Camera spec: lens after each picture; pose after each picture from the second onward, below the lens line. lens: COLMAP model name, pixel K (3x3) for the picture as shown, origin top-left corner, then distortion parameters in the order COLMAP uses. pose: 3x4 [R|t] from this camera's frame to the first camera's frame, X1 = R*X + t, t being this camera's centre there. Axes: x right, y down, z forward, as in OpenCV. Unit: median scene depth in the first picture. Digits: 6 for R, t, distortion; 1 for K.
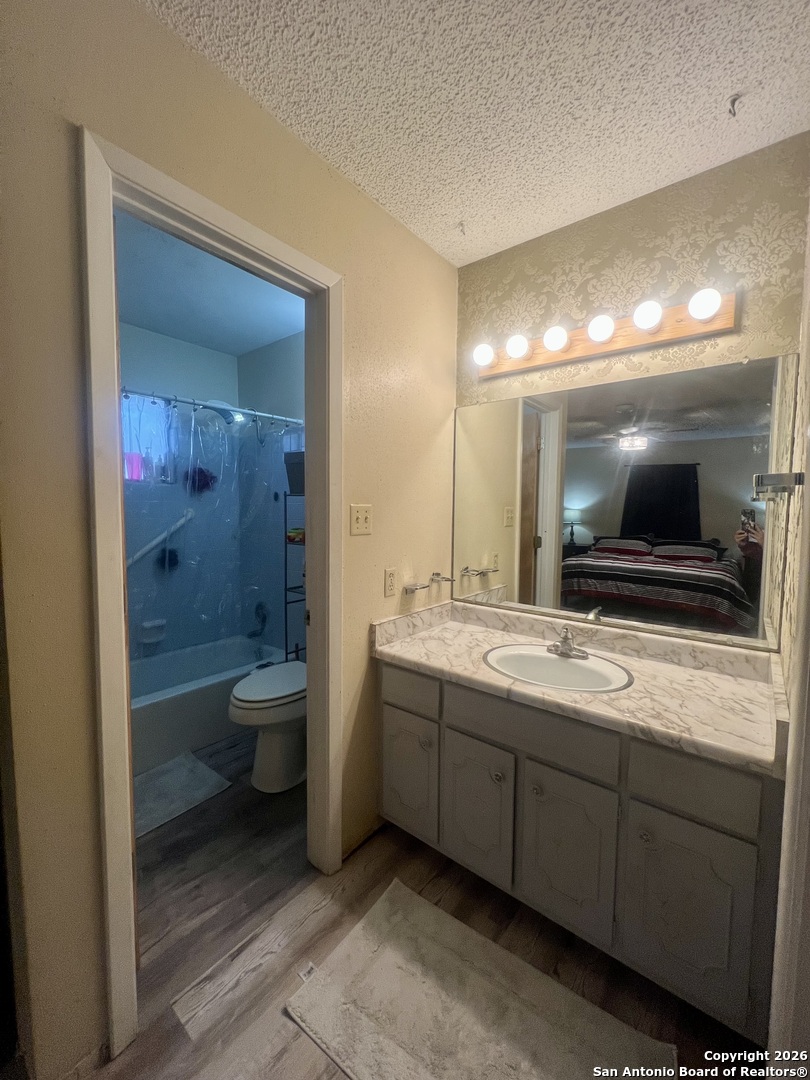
lens RADIAL K [[431.6, 0, 405.1], [0, 431.6, 535.2], [0, 0, 1]] dist [-0.003749, 0.001398]
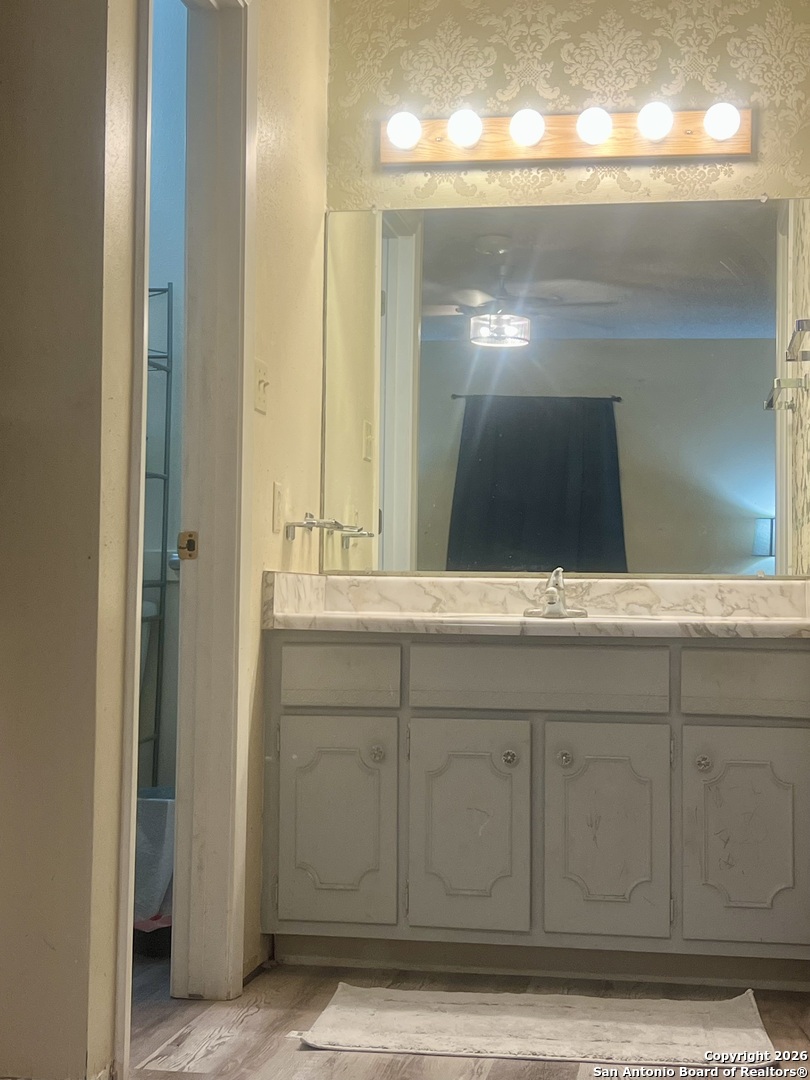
lens RADIAL K [[1718.9, 0, 405.2], [0, 1718.9, 542.6], [0, 0, 1]] dist [0.078421, 0.000000]
pose [[0.871632, 0.017729, 0.489840, -1.156058], [0.026399, 0.996197, -0.083030, 0.405317], [-0.489449, 0.085303, 0.867849, -1.195632]]
